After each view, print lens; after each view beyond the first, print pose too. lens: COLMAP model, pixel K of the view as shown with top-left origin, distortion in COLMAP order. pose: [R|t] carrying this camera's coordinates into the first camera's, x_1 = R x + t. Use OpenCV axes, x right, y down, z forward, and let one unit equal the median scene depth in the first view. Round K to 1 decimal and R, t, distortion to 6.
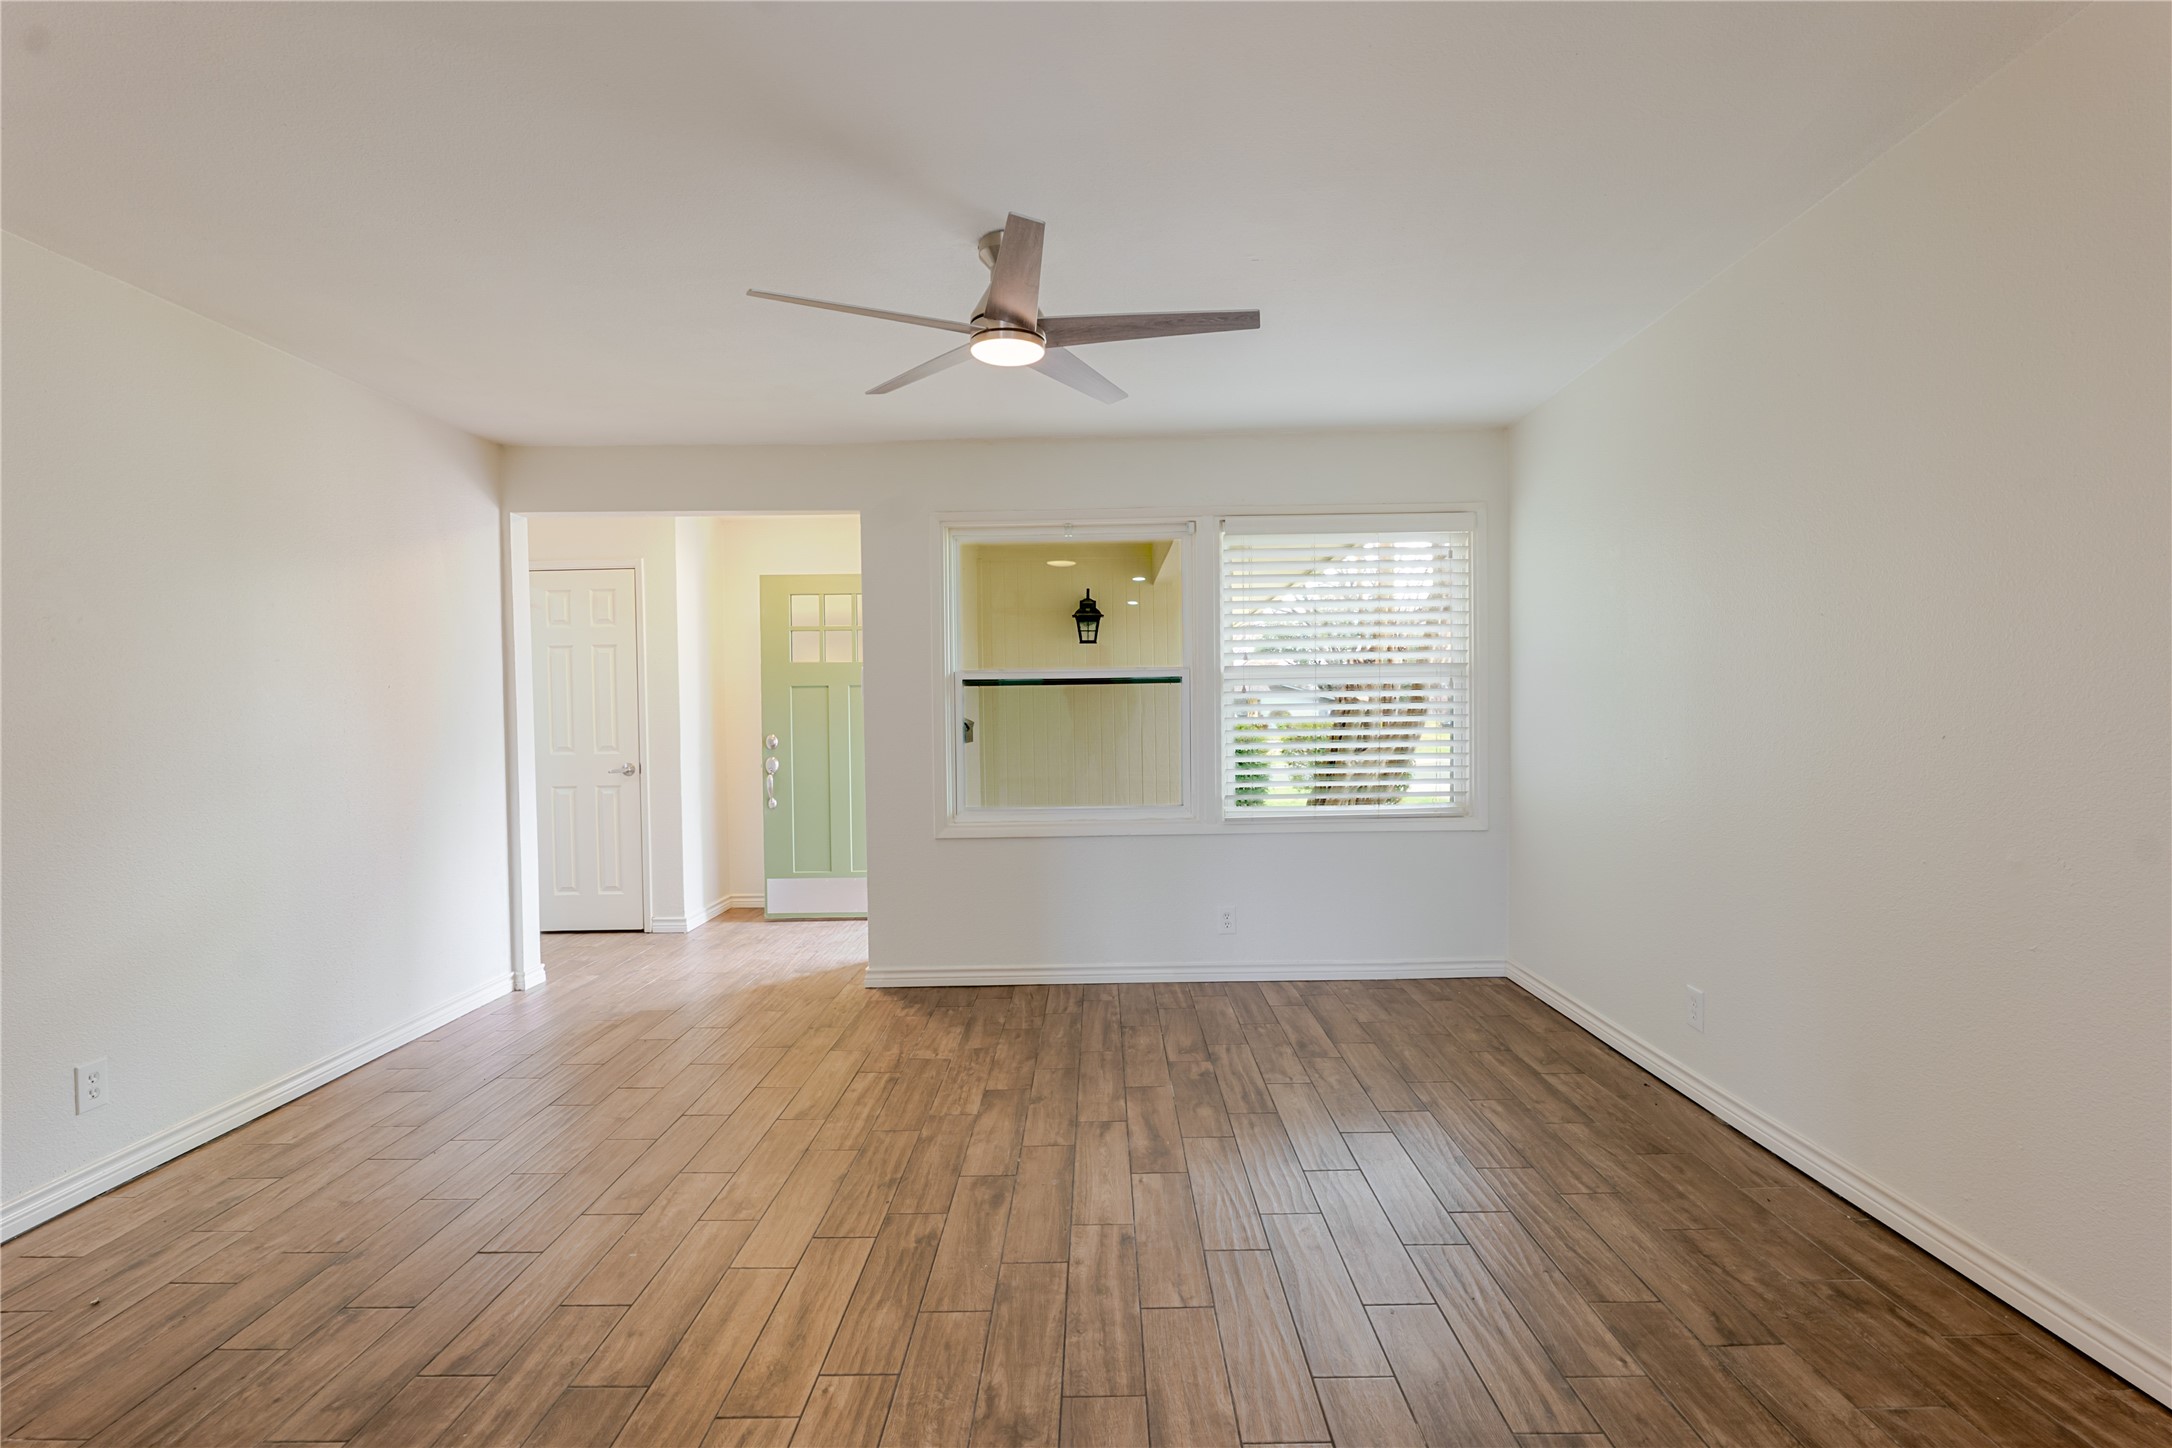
lens RADIAL K [[1002.7, 0, 1084.0], [0, 1002.7, 720.5], [0, 0, 1]] dist [0.007692, -0.003159]
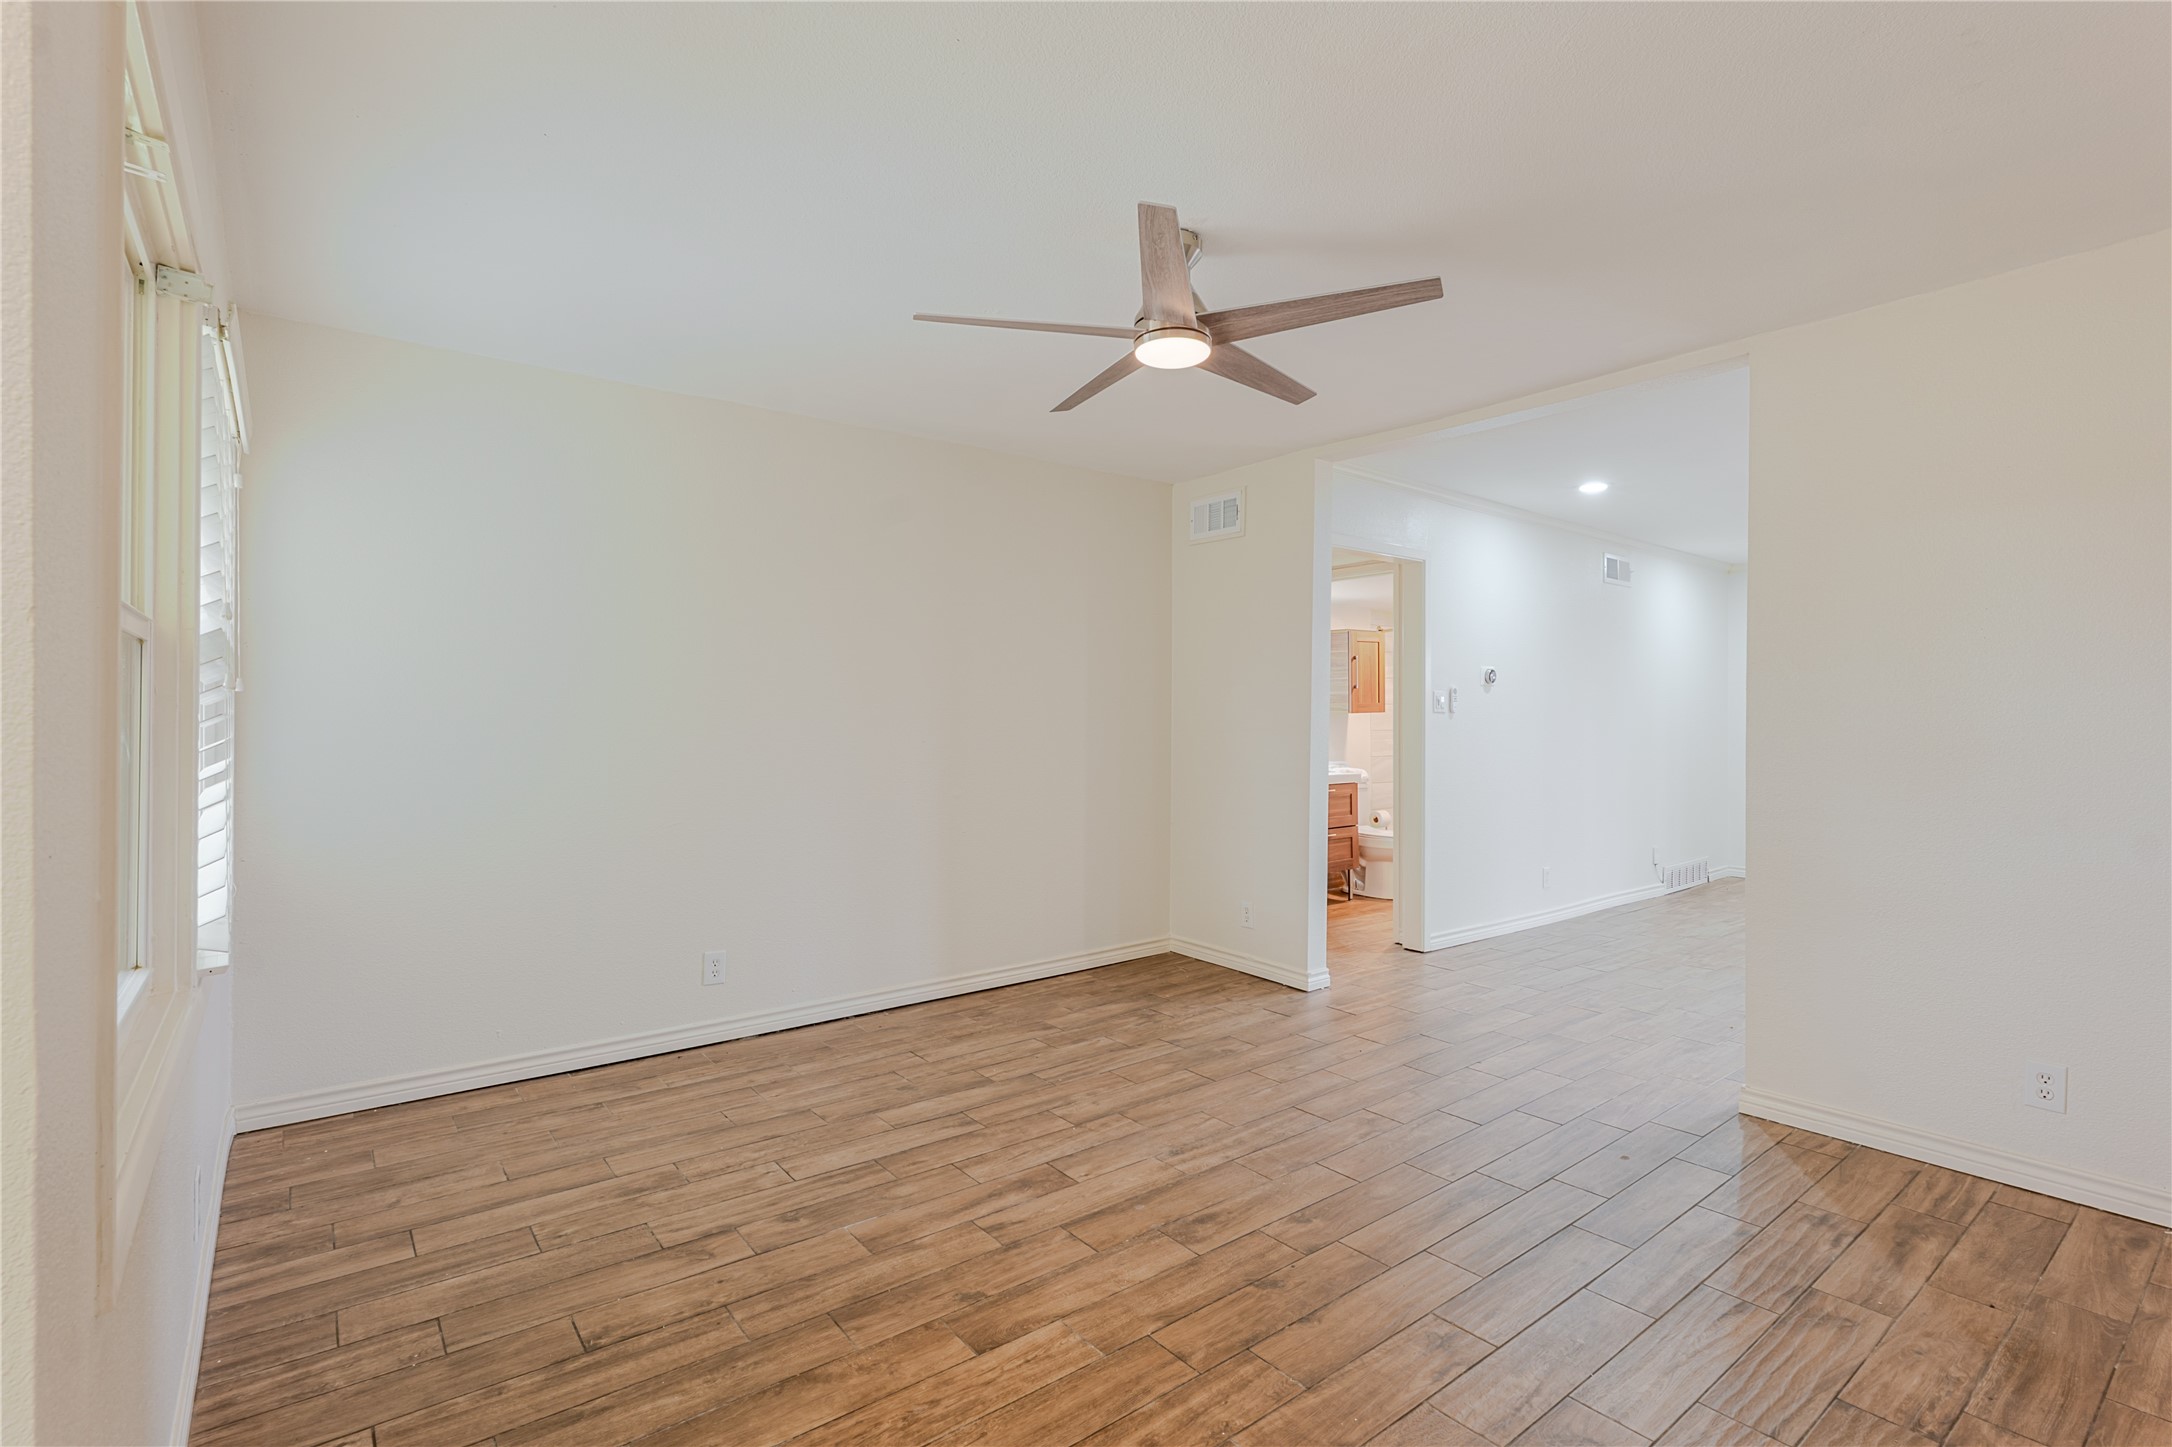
lens RADIAL K [[1002.7, 0, 1082.9], [0, 1002.7, 723.8], [0, 0, 1]] dist [0.007692, -0.003159]
pose [[-0.626966, 0.012795, 0.778941, -0.653886], [0.014295, 0.999886, -0.004919, -0.005043], [-0.778915, 0.008051, -0.627077, 1.421087]]
